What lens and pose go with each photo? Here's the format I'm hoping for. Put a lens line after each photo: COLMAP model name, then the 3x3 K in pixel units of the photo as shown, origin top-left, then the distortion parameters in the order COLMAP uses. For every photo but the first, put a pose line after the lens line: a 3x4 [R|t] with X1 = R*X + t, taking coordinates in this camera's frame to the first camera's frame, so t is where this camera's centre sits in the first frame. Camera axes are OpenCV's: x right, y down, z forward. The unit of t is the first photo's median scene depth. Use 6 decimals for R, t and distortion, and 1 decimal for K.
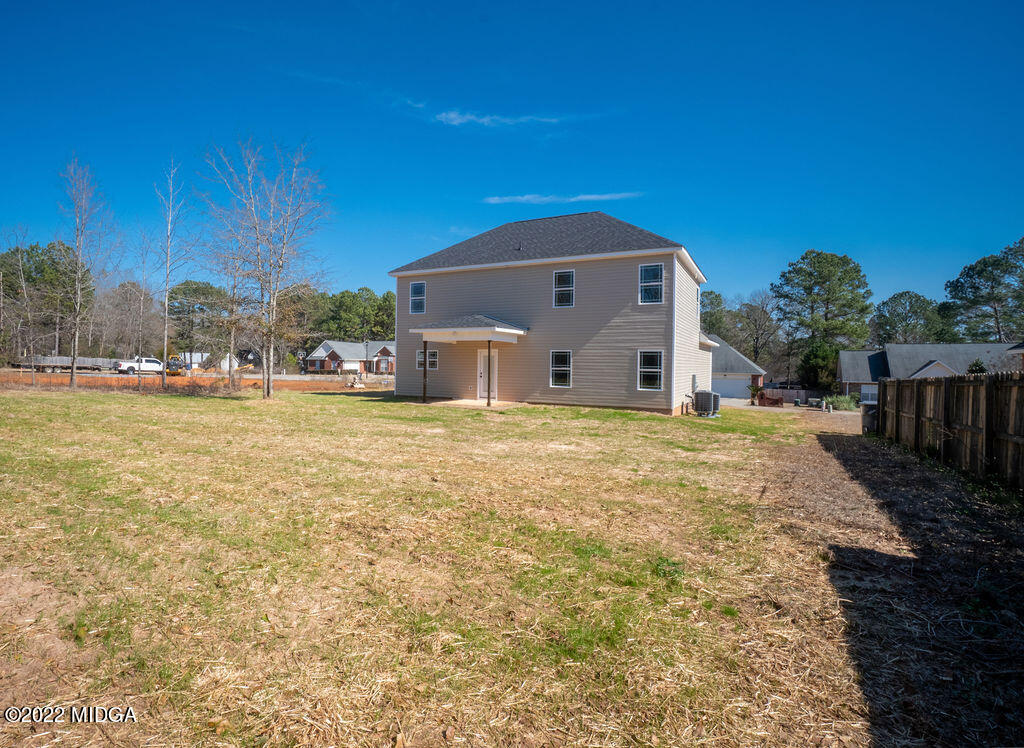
lens RADIAL K [[540.1, 0, 453.4], [0, 540.1, 368.2], [0, 0, 1]] dist [-0.032264, 0.016703]
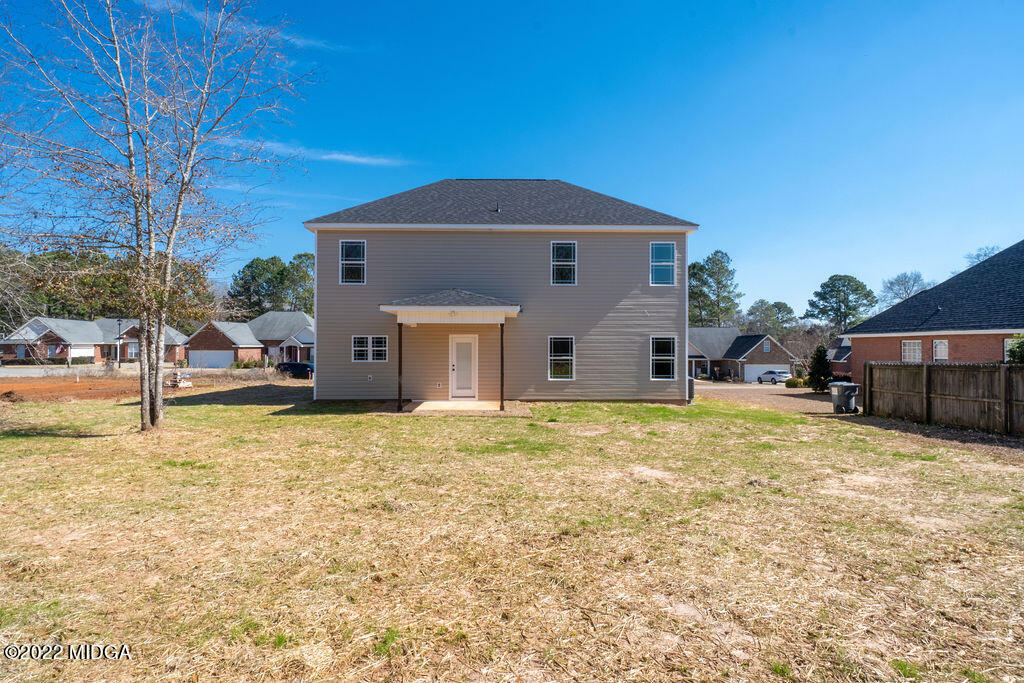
lens RADIAL K [[521.2, 0, 512.0], [0, 521.2, 341.5], [0, 0, 1]] dist [0.001624, 0.000140]
pose [[0.848344, -0.008231, 0.529381, -0.245765], [0.014600, 0.999863, -0.007851, -0.016329], [-0.529243, 0.014390, 0.848348, 0.293977]]
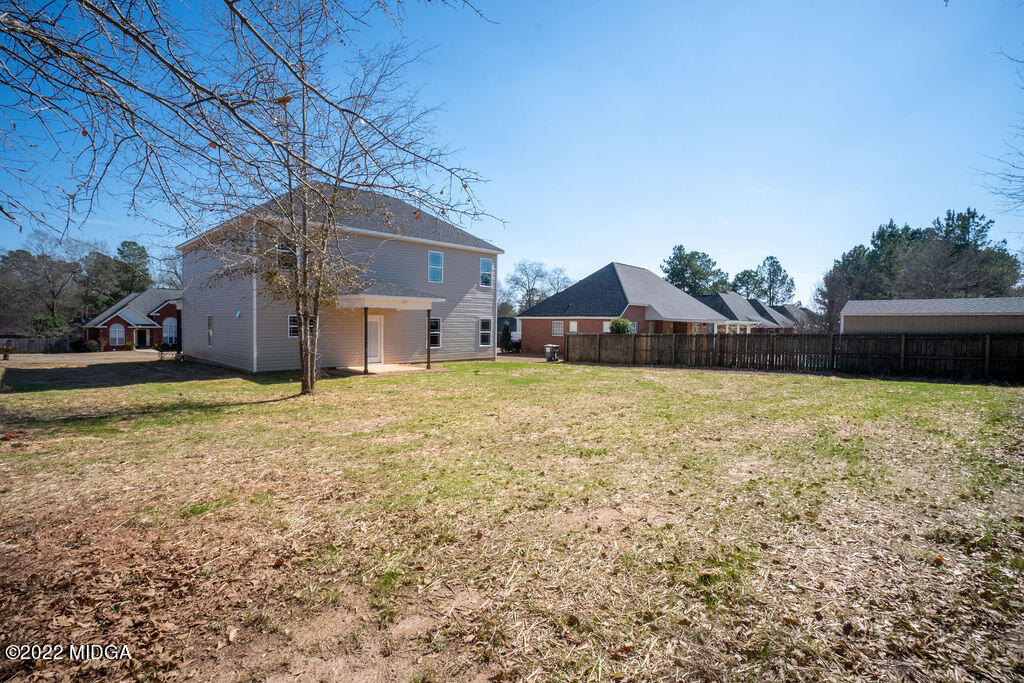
lens RADIAL K [[483.6, 0, 506.6], [0, 483.6, 336.2], [0, 0, 1]] dist [-0.037186, 0.017035]
pose [[0.245025, -0.037881, 0.968776, -0.679128], [0.003552, 0.999265, 0.038175, -0.027002], [-0.969510, -0.005912, 0.244979, 0.478872]]
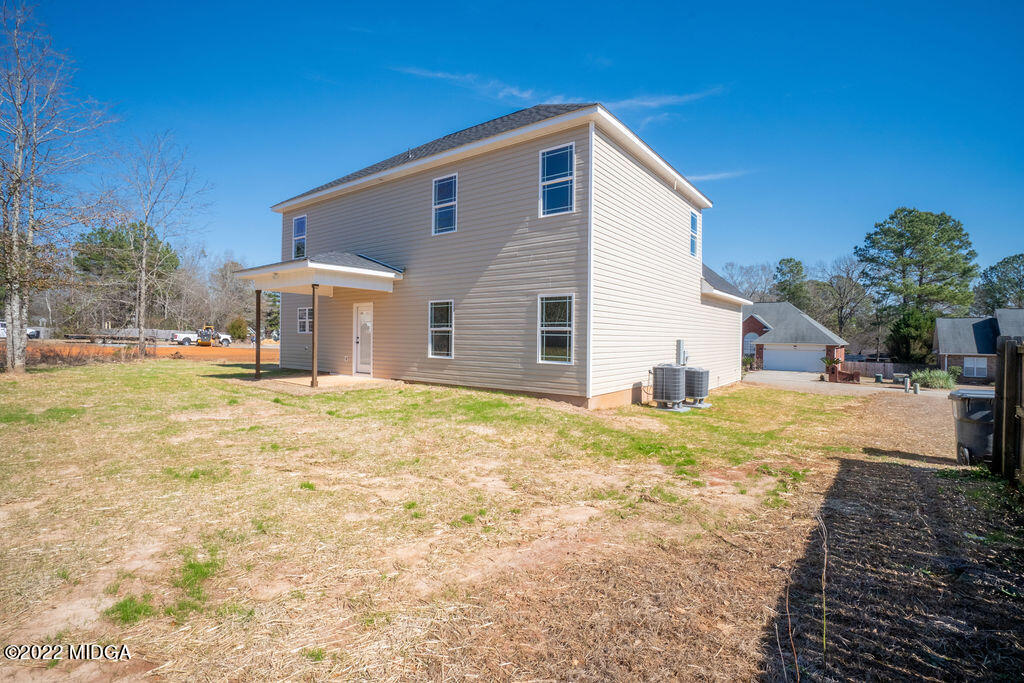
lens RADIAL K [[483.6, 0, 506.6], [0, 483.6, 336.2], [0, 0, 1]] dist [-0.037186, 0.017035]
pose [[0.993237, -0.002188, -0.116084, 0.286383], [0.000773, 0.999925, -0.012231, 0.013675], [0.116102, 0.012058, 0.993164, 0.365502]]
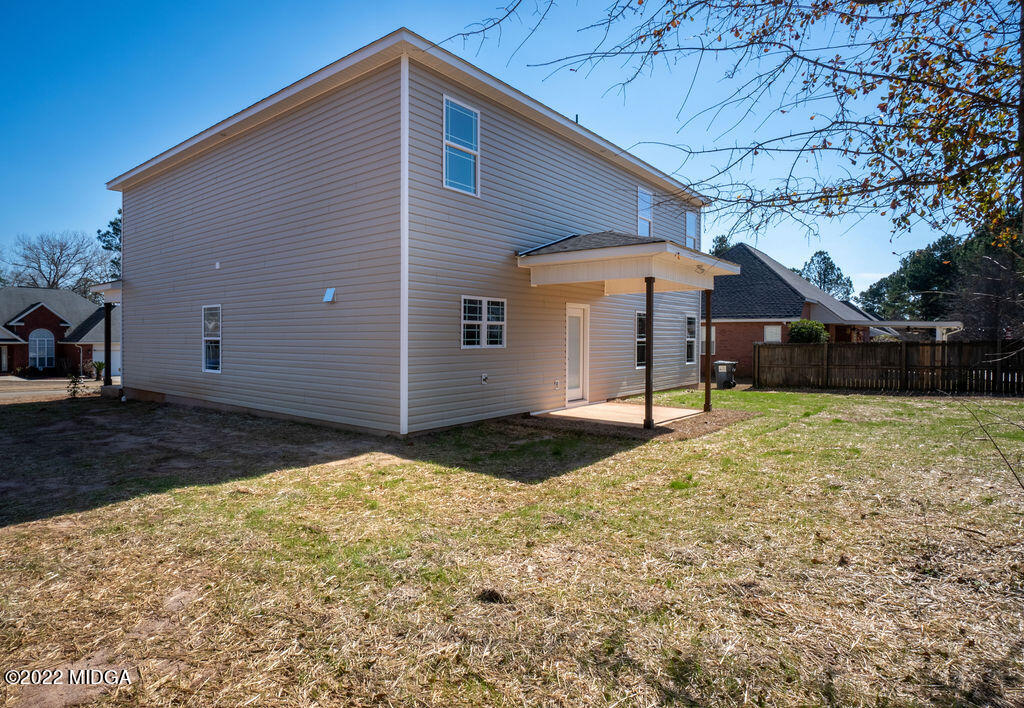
lens RADIAL K [[564.4, 0, 494.8], [0, 564.4, 341.1], [0, 0, 1]] dist [0.000567, 0.000024]
pose [[0.153514, -0.017836, 0.987985, -0.418102], [0.010525, 0.999810, 0.016414, -0.008917], [-0.988090, 0.007878, 0.153673, 0.894465]]
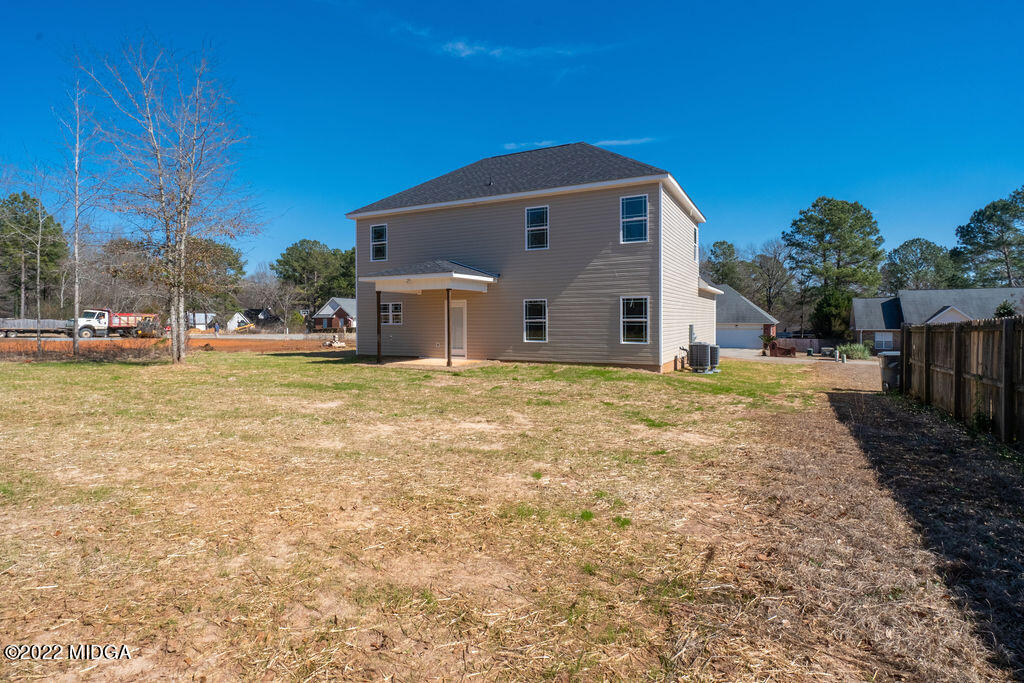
lens RADIAL K [[529.3, 0, 506.7], [0, 529.3, 323.4], [0, 0, 1]] dist [0.011664, -0.000307]
pose [[0.998535, -0.019390, 0.050522, 0.091995], [0.019444, 0.999811, -0.000563, 0.004128], [-0.050501, 0.001544, 0.998723, 0.129351]]
